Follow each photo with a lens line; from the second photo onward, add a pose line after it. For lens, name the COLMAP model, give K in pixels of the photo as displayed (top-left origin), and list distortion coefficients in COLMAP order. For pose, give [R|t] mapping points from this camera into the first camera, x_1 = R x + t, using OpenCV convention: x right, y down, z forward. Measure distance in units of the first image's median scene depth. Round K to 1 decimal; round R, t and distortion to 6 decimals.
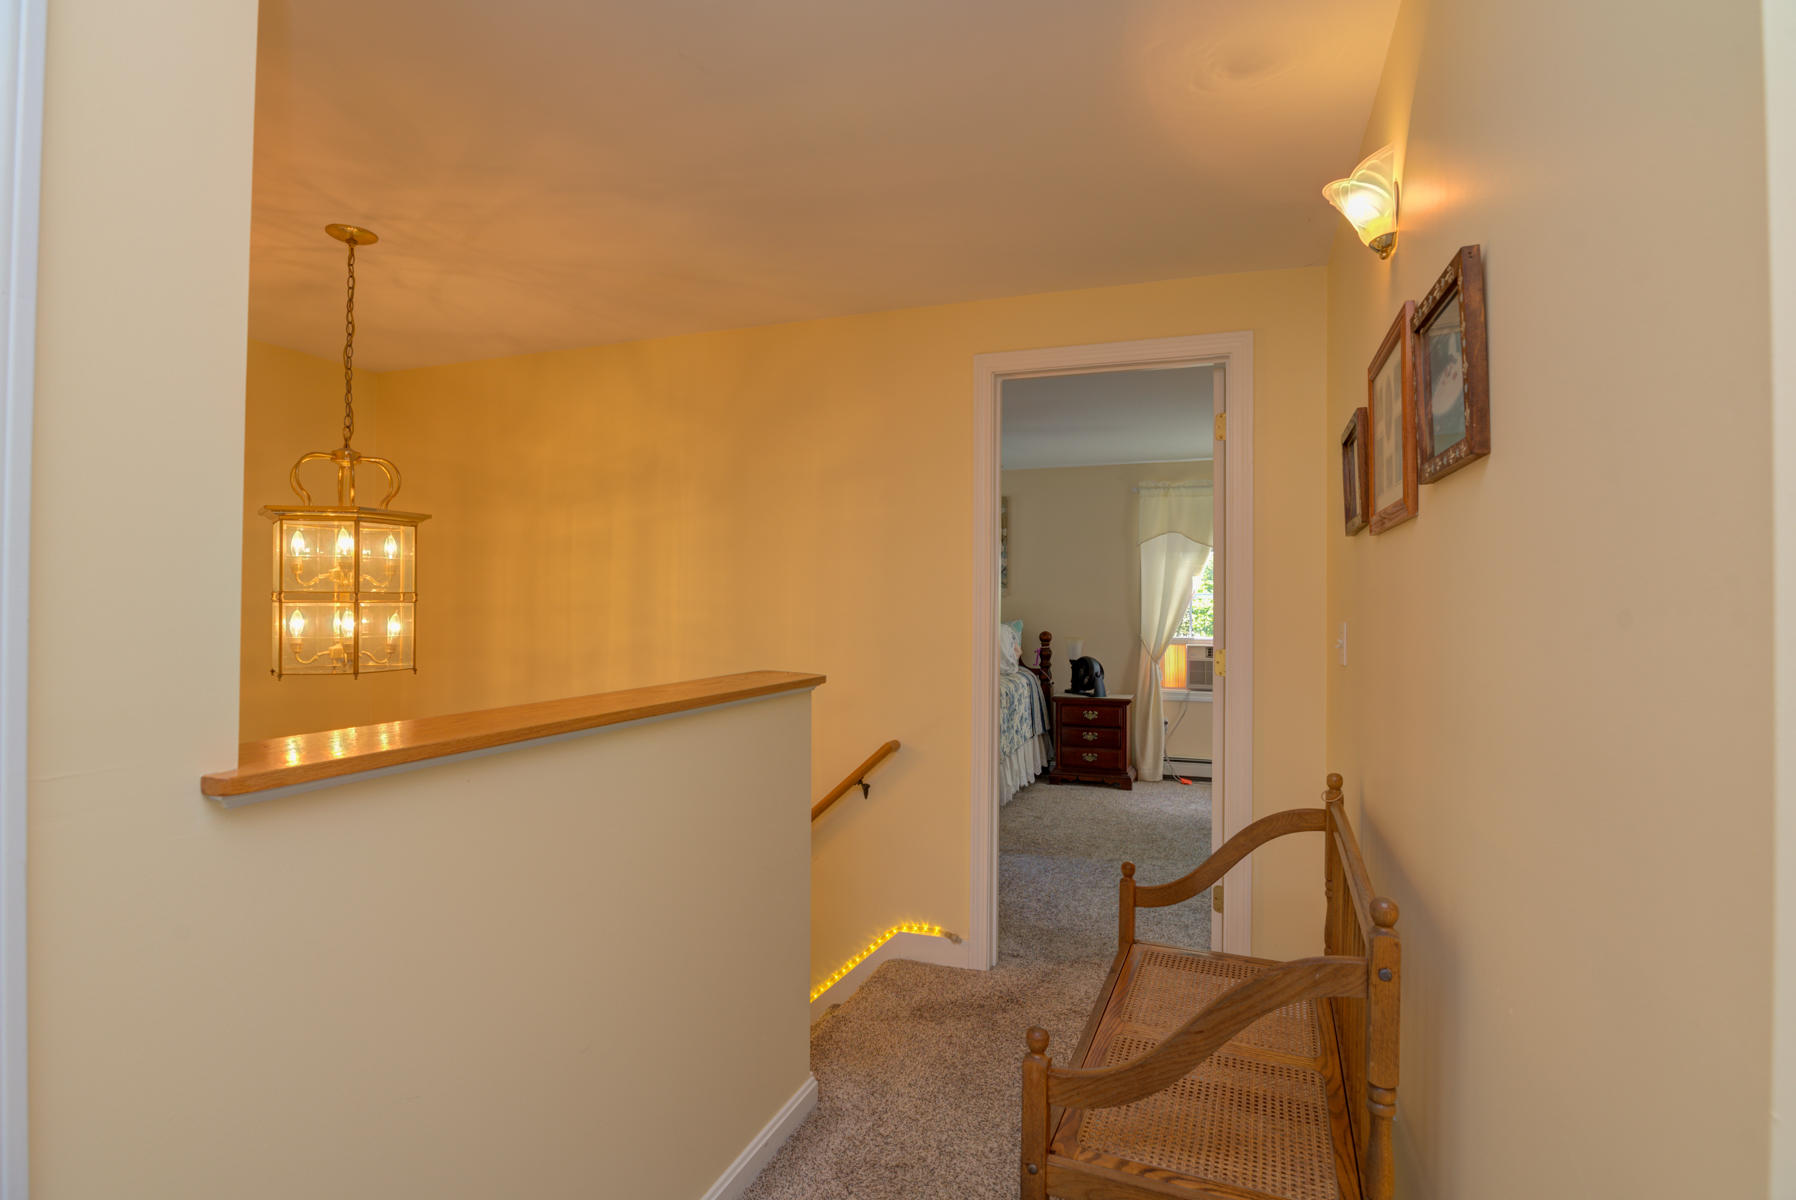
lens RADIAL K [[862.3, 0, 894.4], [0, 862.3, 601.3], [0, 0, 1]] dist [-0.001662, 0.000076]
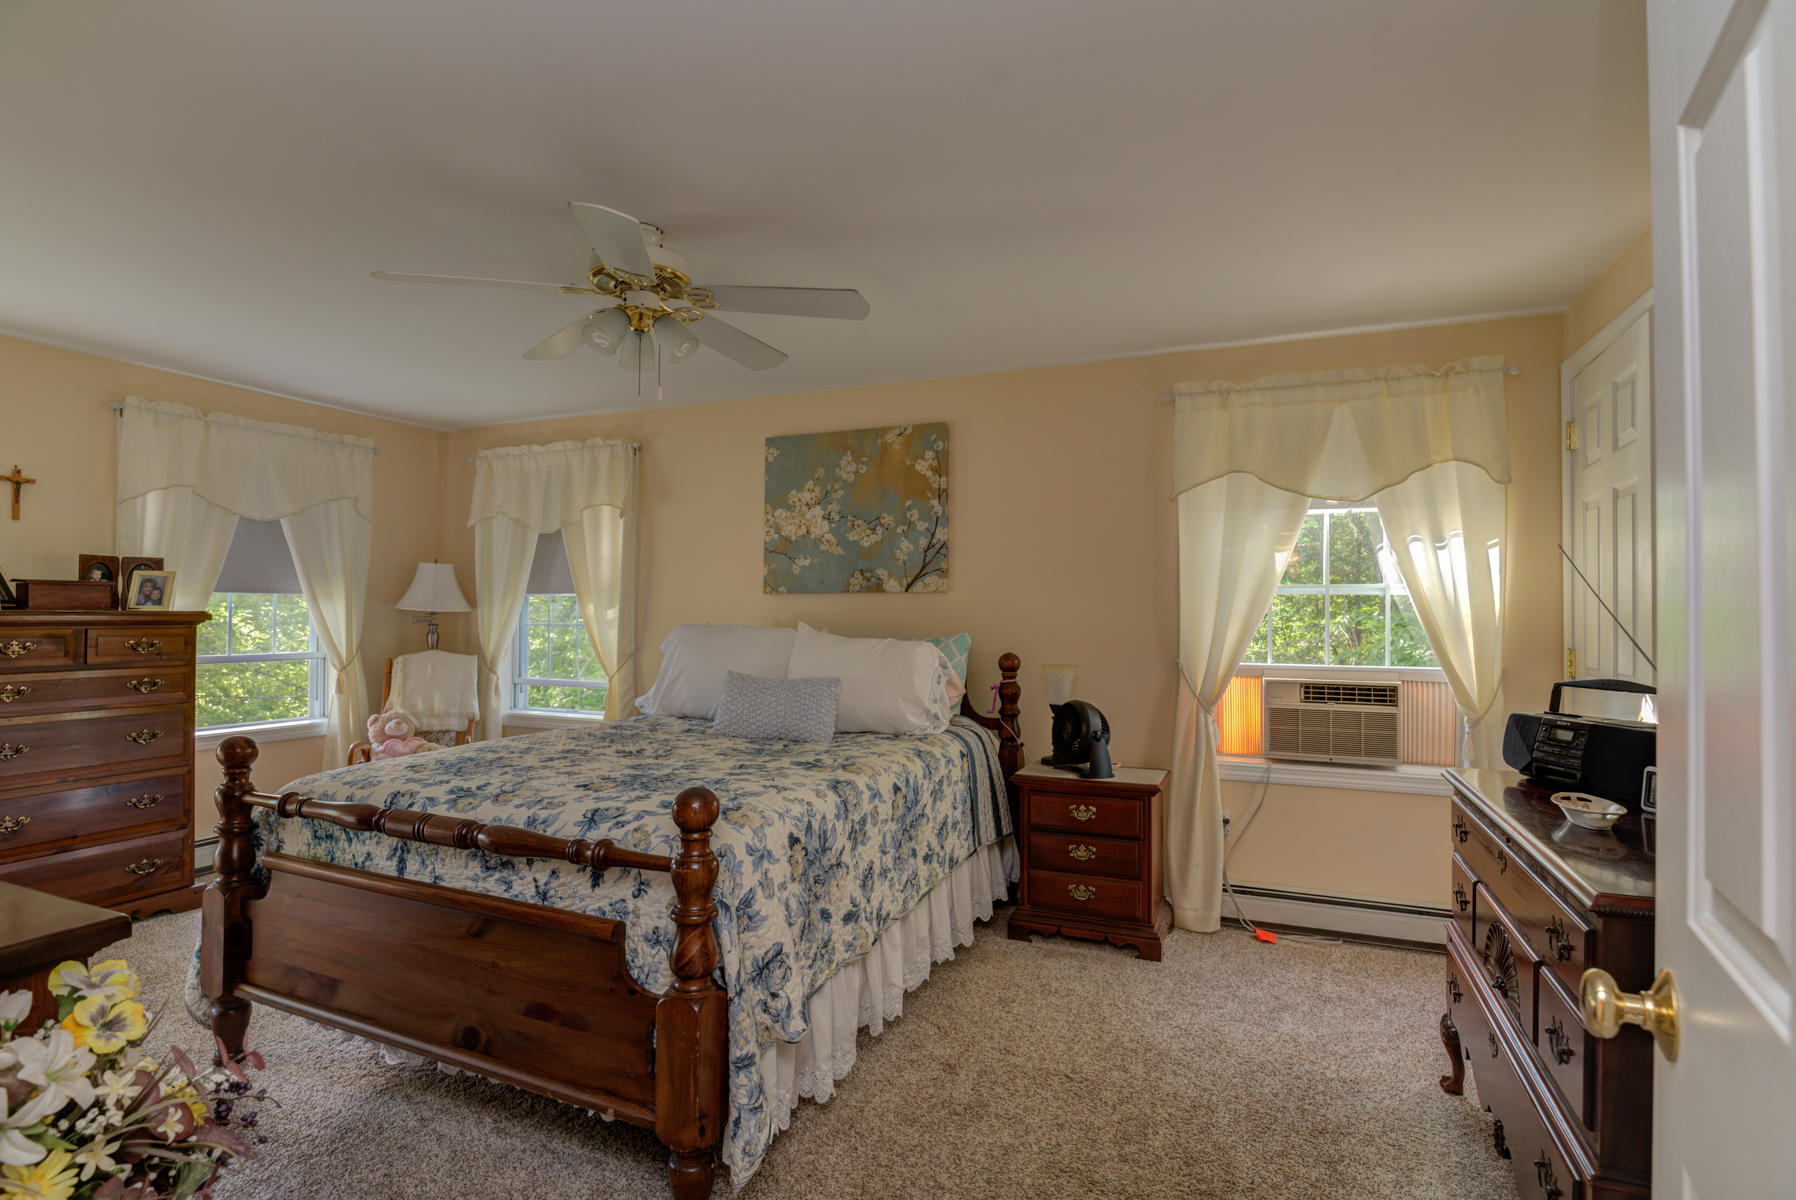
lens RADIAL K [[862.3, 0, 899.5], [0, 862.3, 600.6], [0, 0, 1]] dist [-0.001662, 0.000076]
pose [[0.998958, -0.002700, -0.045556, 0.134433], [0.002467, 0.999984, -0.005162, 0.003401], [0.045569, 0.005045, 0.998948, 0.447053]]
